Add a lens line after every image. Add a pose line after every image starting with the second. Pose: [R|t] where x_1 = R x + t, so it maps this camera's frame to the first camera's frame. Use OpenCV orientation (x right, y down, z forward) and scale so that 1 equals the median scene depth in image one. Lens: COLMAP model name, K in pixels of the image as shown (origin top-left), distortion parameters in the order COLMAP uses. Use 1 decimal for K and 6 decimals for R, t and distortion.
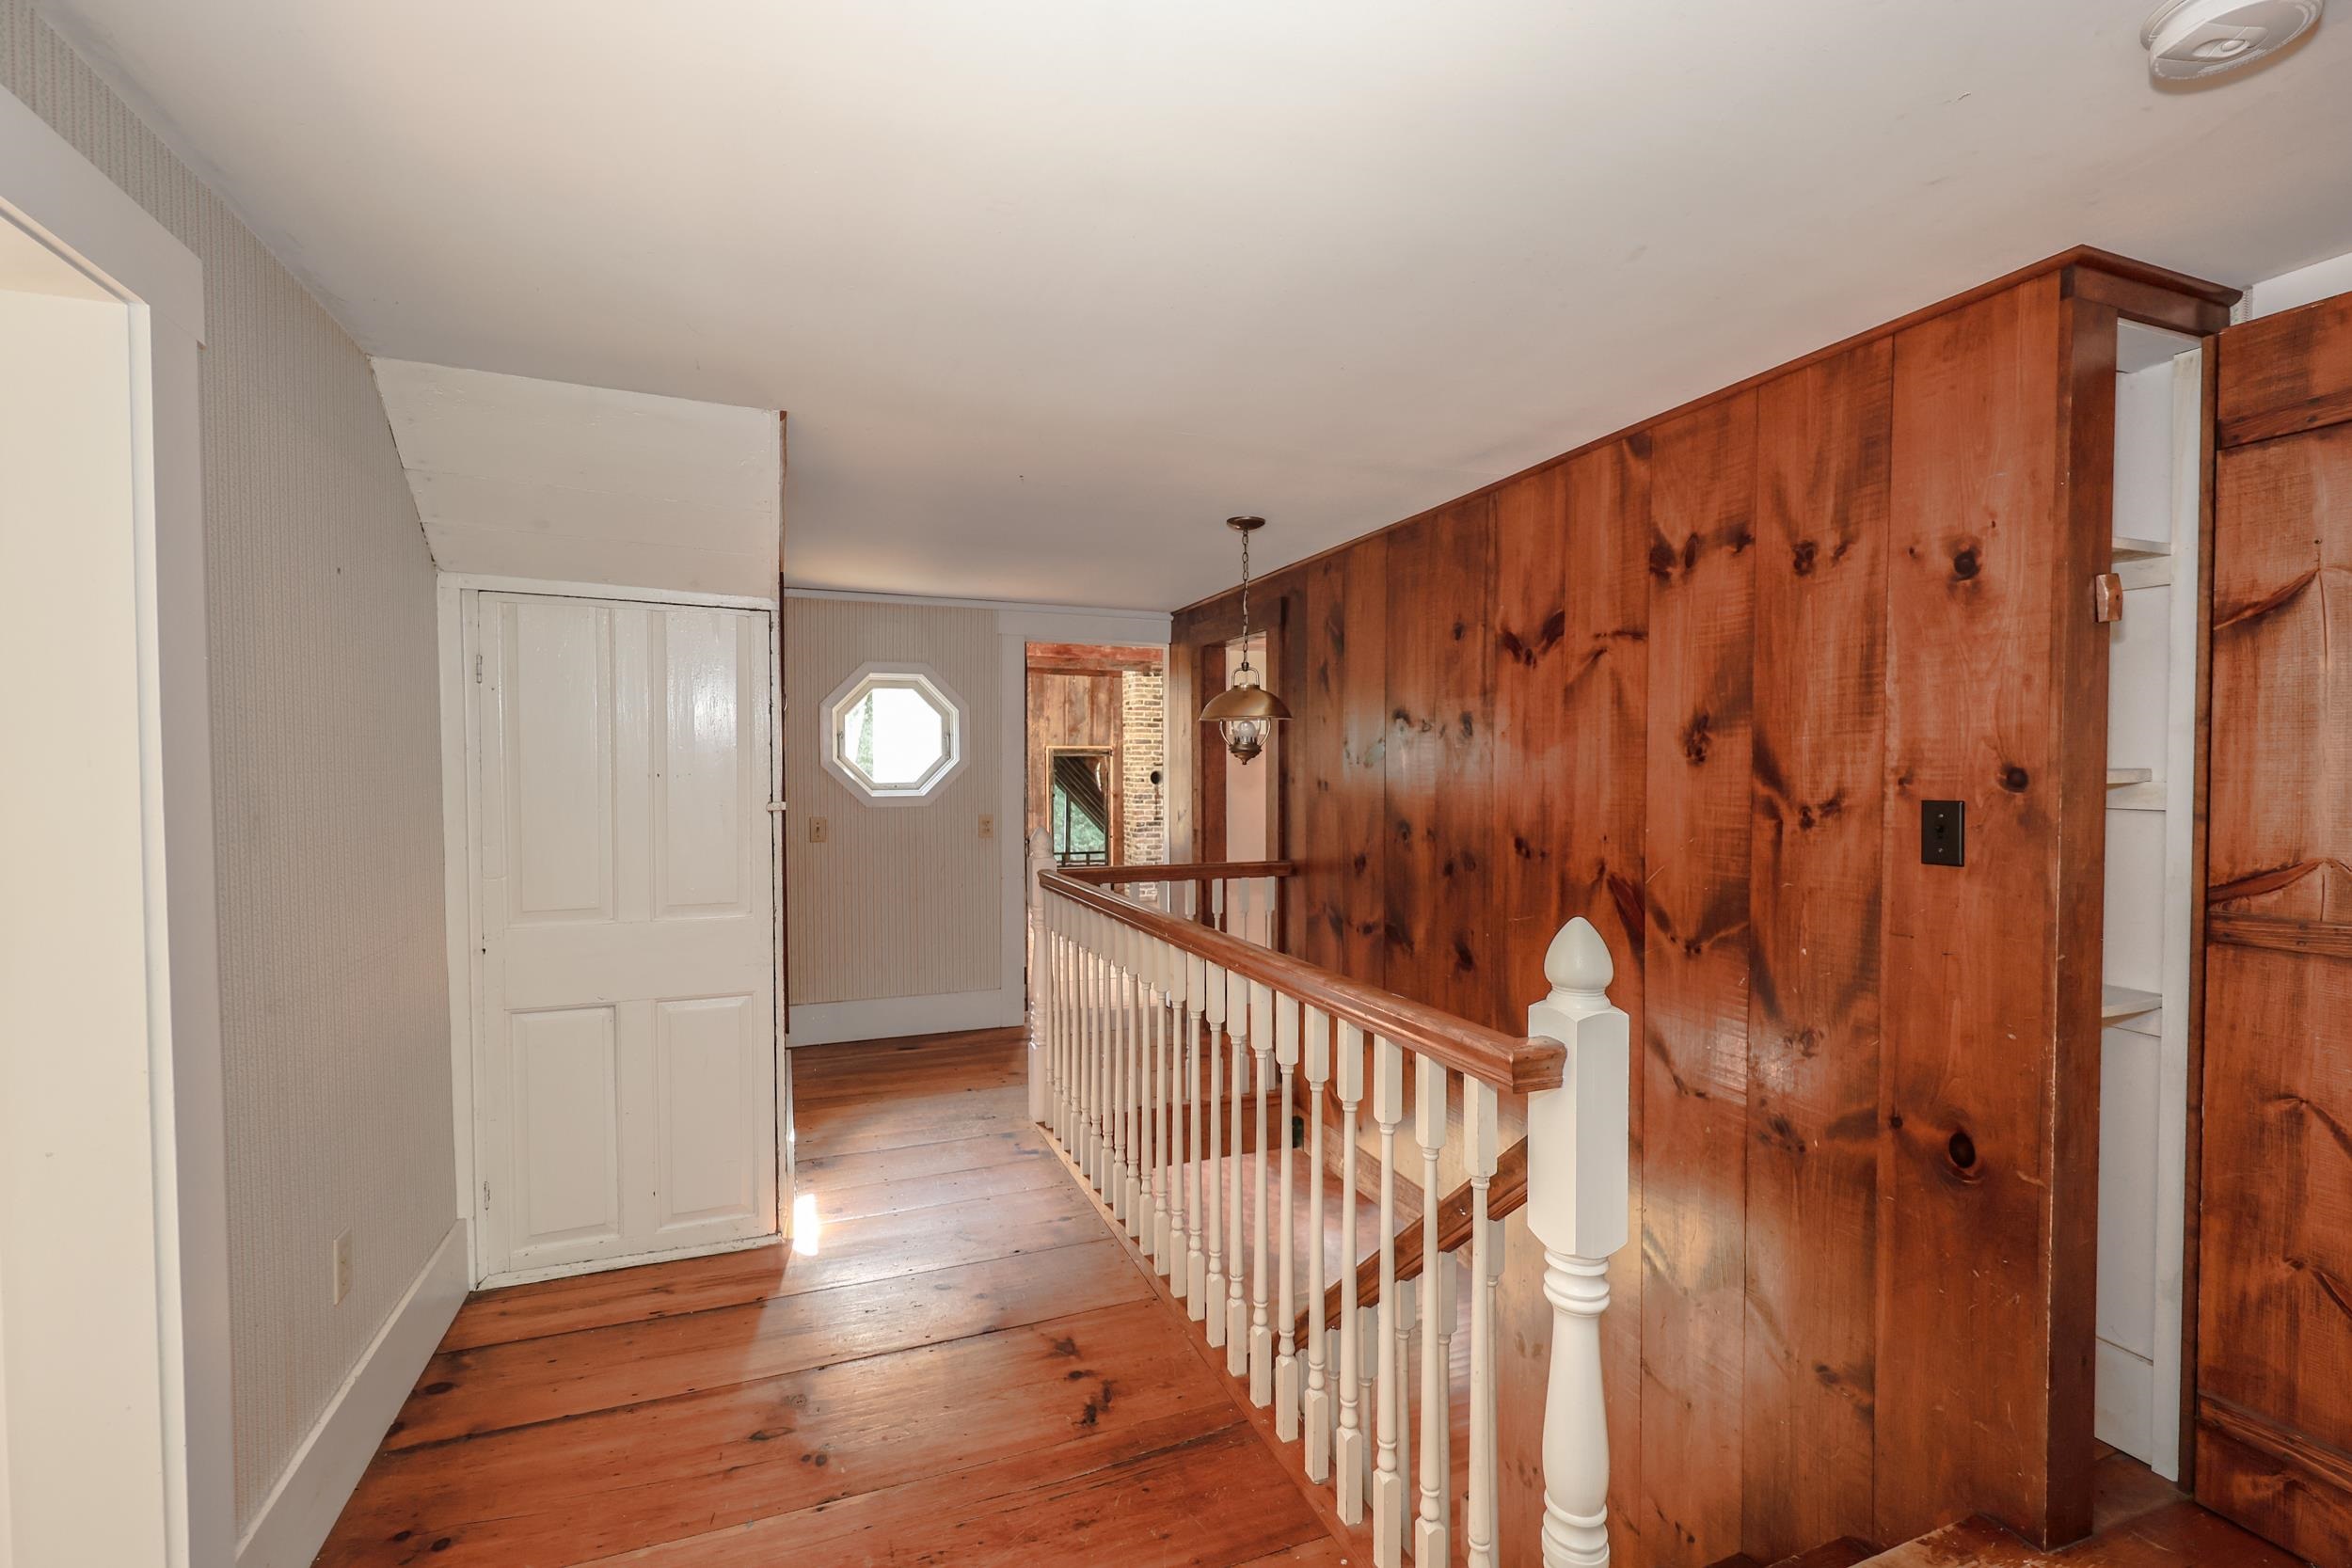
lens RADIAL K [[993.2, 0, 1164.5], [0, 993.2, 785.7], [0, 0, 1]] dist [0.004350, 0.000111]
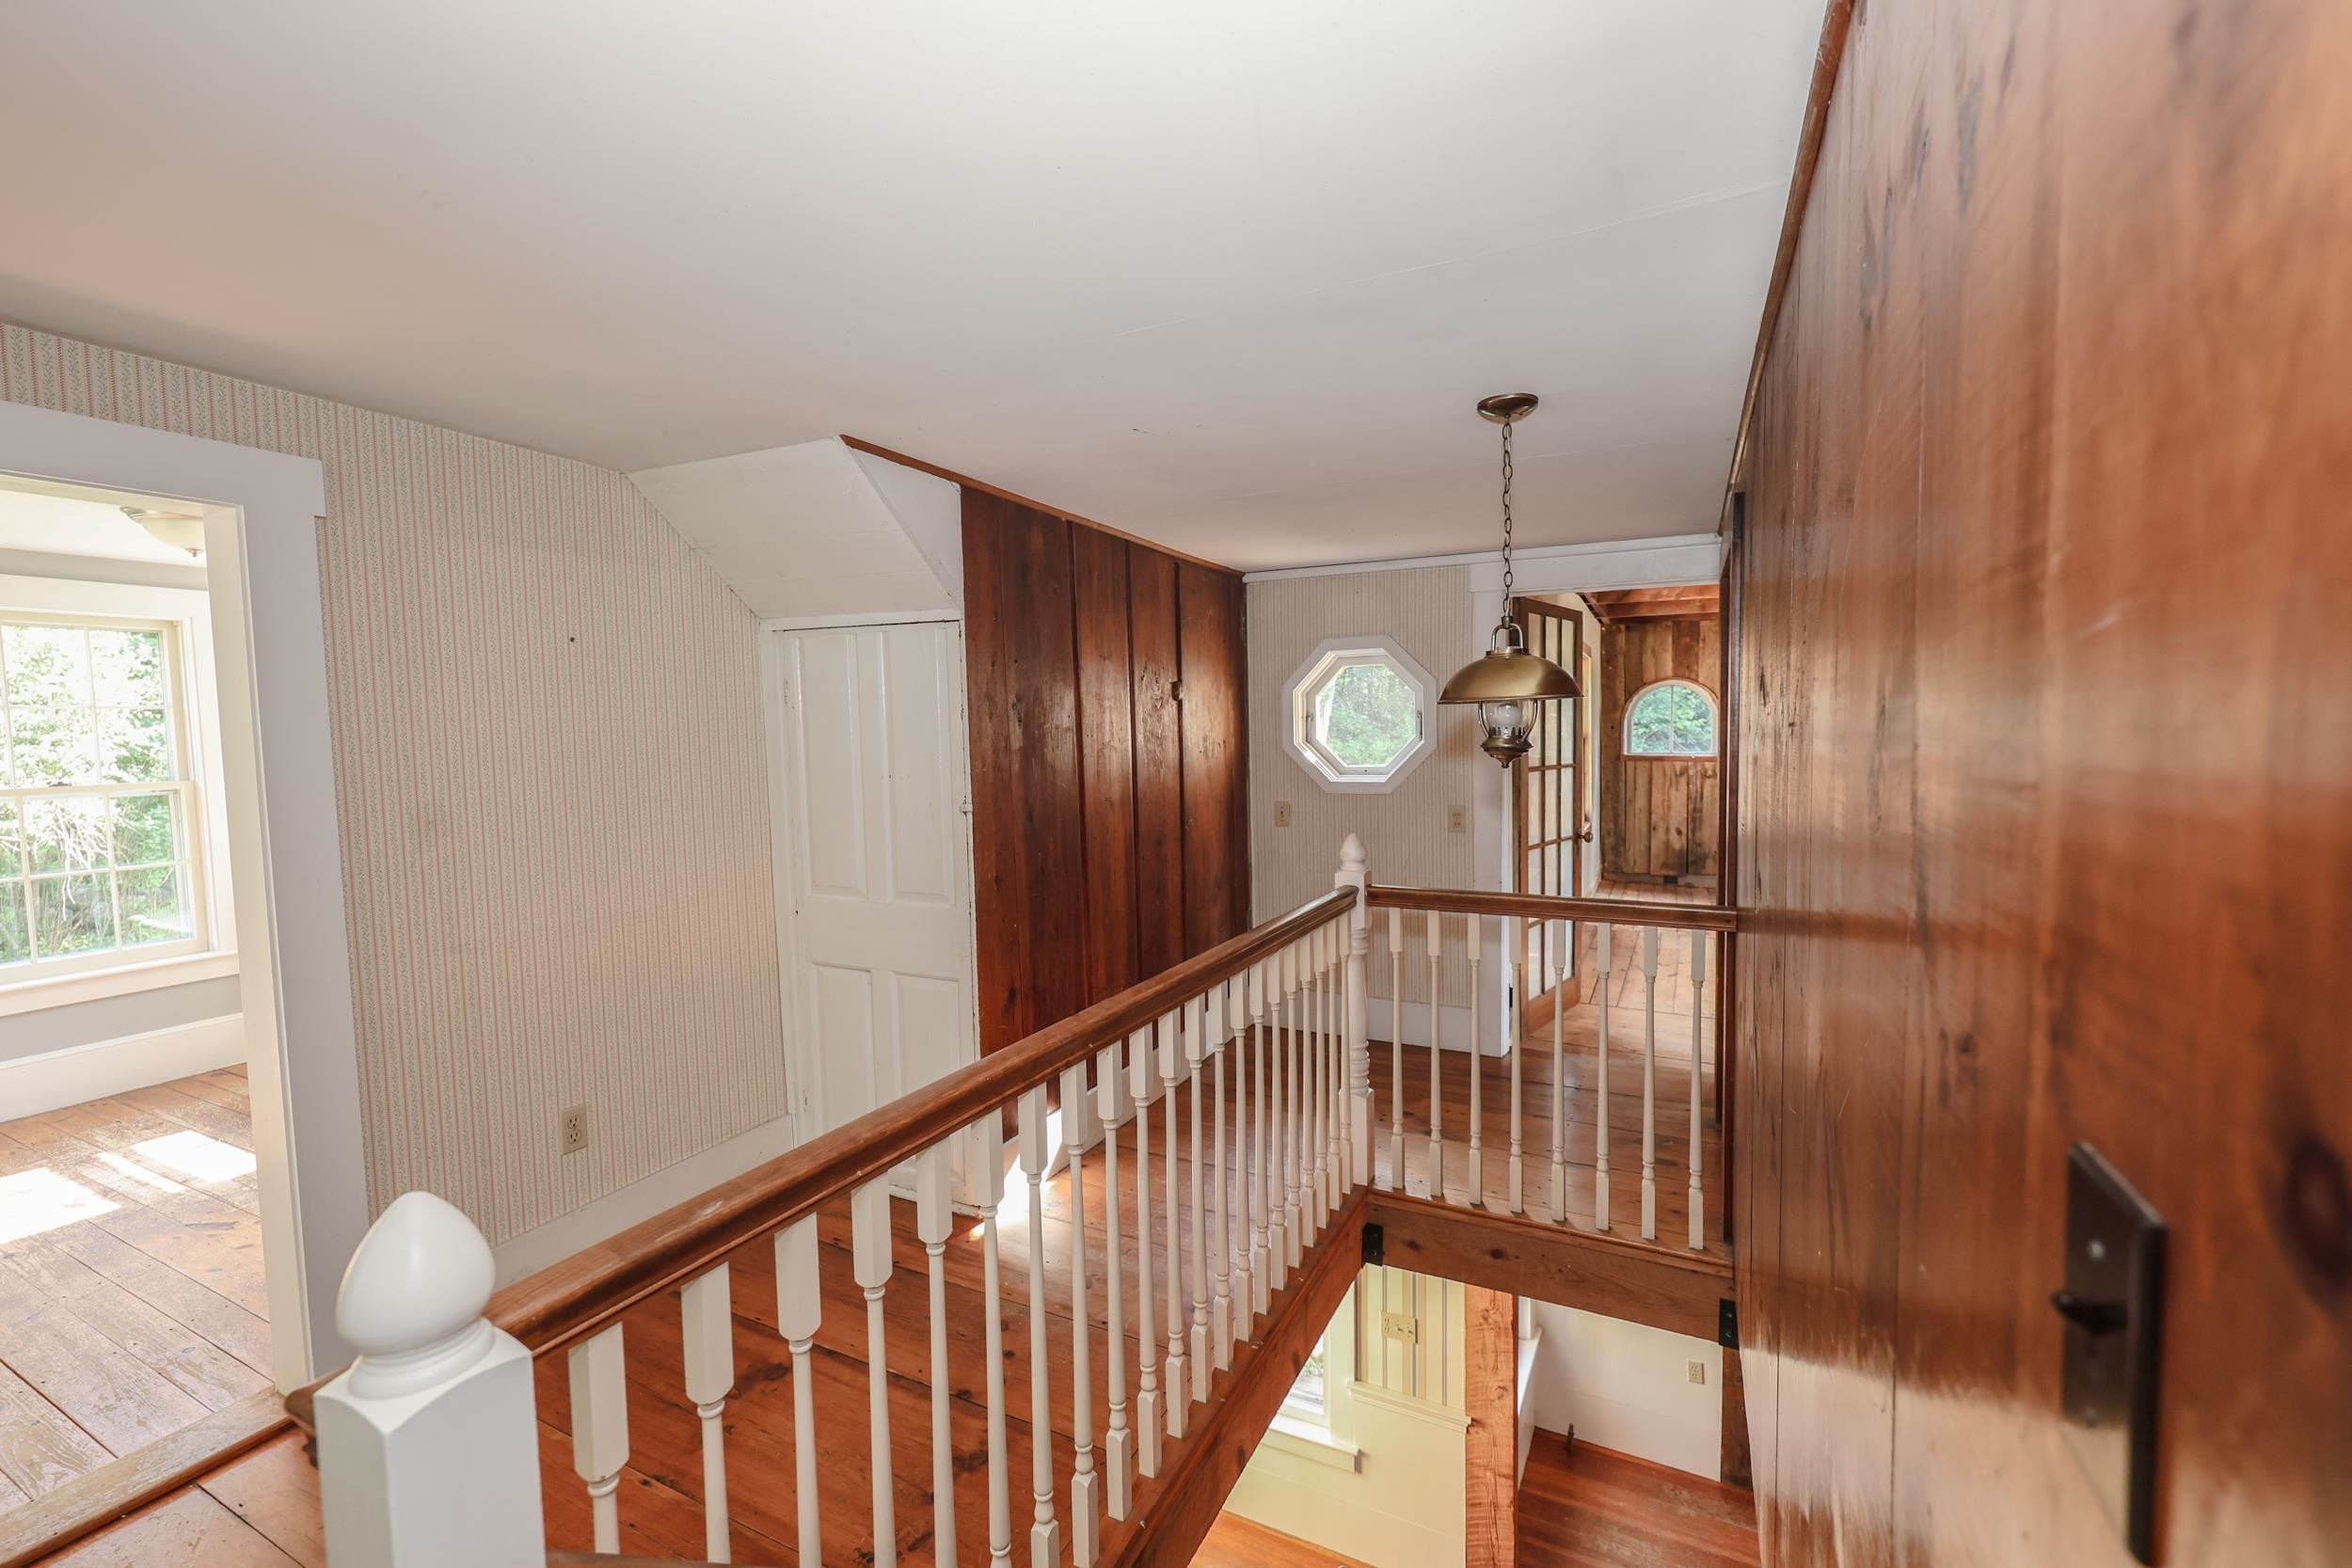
lens RADIAL K [[993.2, 0, 1164.5], [0, 993.2, 785.7], [0, 0, 1]] dist [0.004350, 0.000111]
pose [[0.672654, 0.030642, -0.739322, 0.575307], [0.000989, 0.999104, 0.042309, -0.051058], [0.739956, -0.029190, 0.672021, 0.498678]]
